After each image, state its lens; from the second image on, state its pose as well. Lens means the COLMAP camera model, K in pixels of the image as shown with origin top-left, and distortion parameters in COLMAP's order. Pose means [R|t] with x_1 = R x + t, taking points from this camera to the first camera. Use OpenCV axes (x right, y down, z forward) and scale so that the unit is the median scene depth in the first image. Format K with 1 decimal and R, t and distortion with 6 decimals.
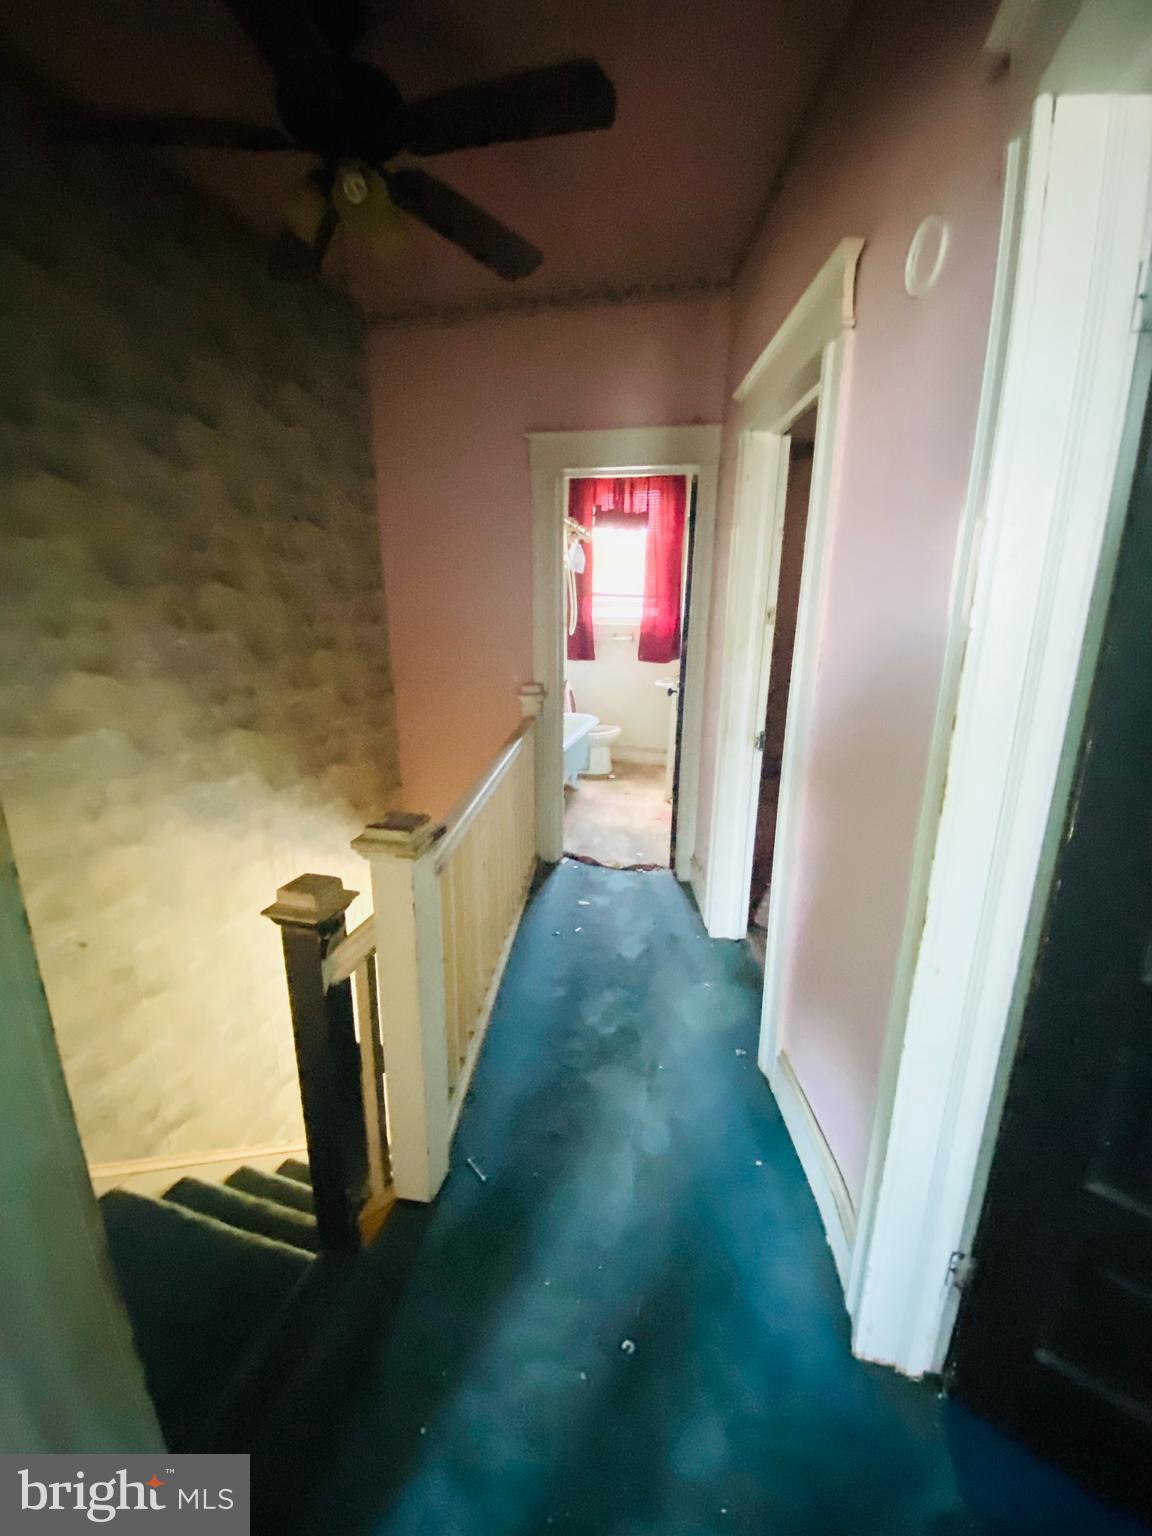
lens RADIAL K [[620.6, 0, 578.0], [0, 620.6, 767.9], [0, 0, 1]] dist [0.000899, 0.000010]
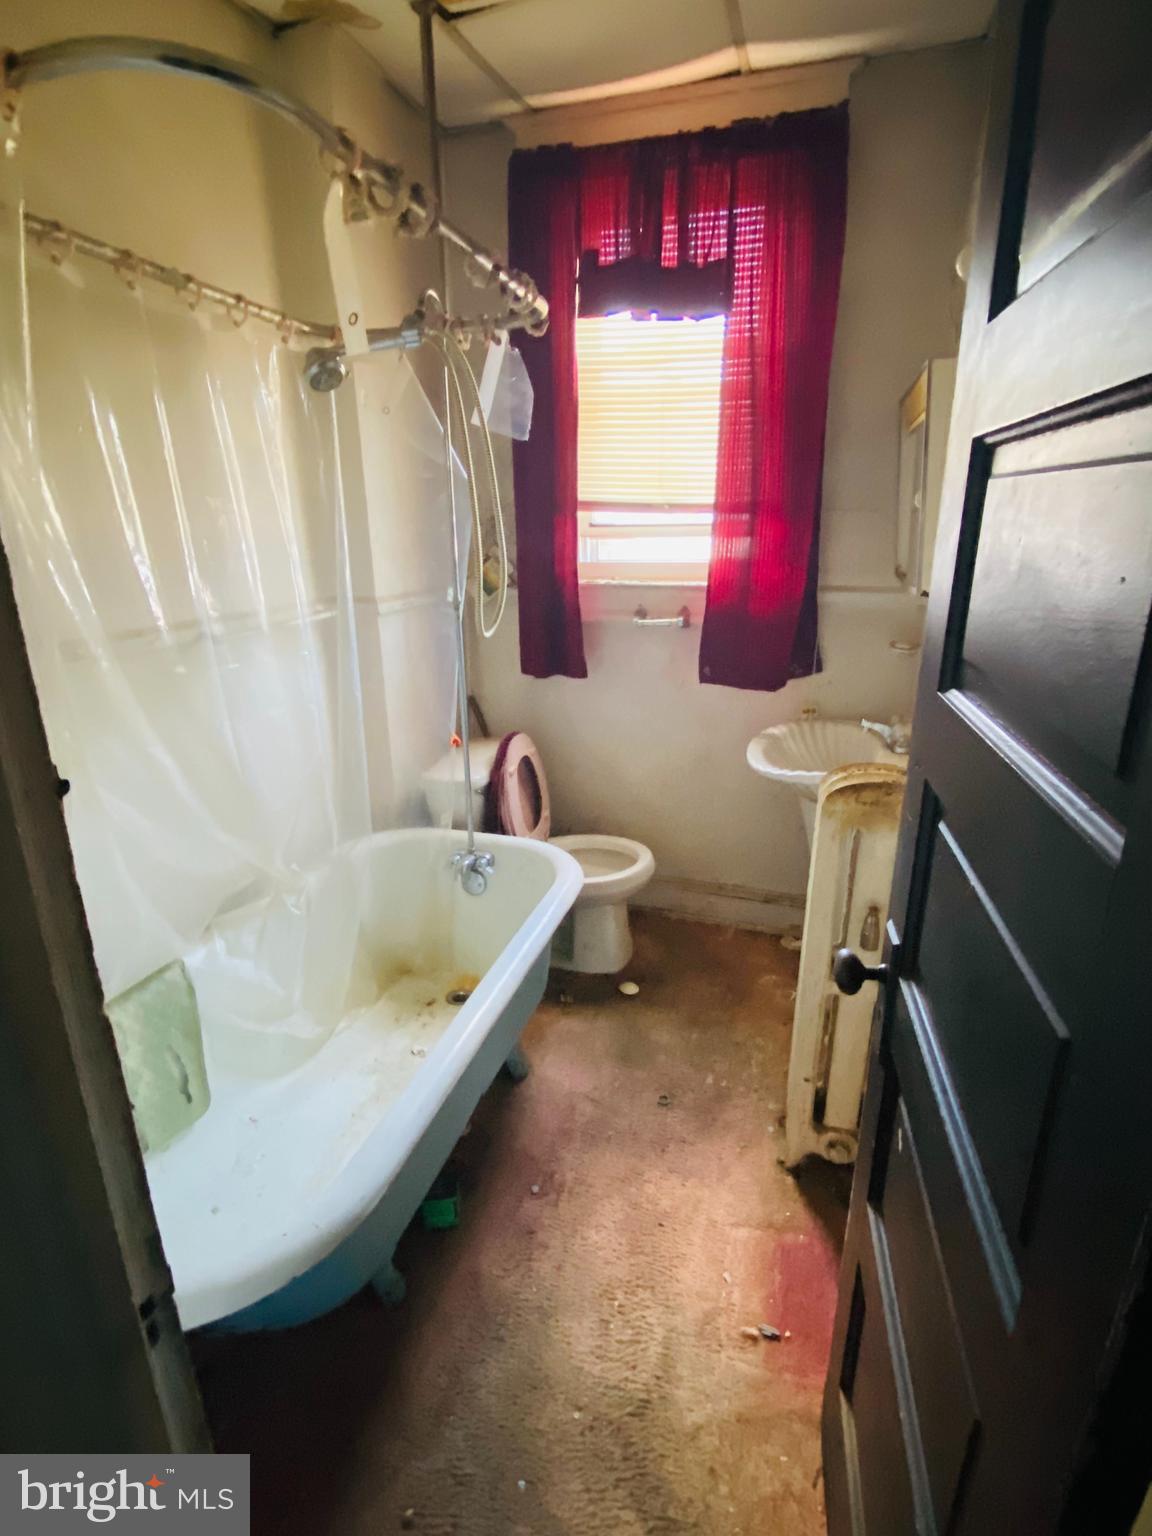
lens RADIAL K [[758.0, 0, 573.4], [0, 758.0, 763.4], [0, 0, 1]] dist [-0.003066, -0.000186]
pose [[0.997456, 0.000310, -0.071280, 0.053958], [0.003897, 0.998258, 0.058872, -0.153037], [0.071174, -0.059000, 0.995717, 0.541393]]
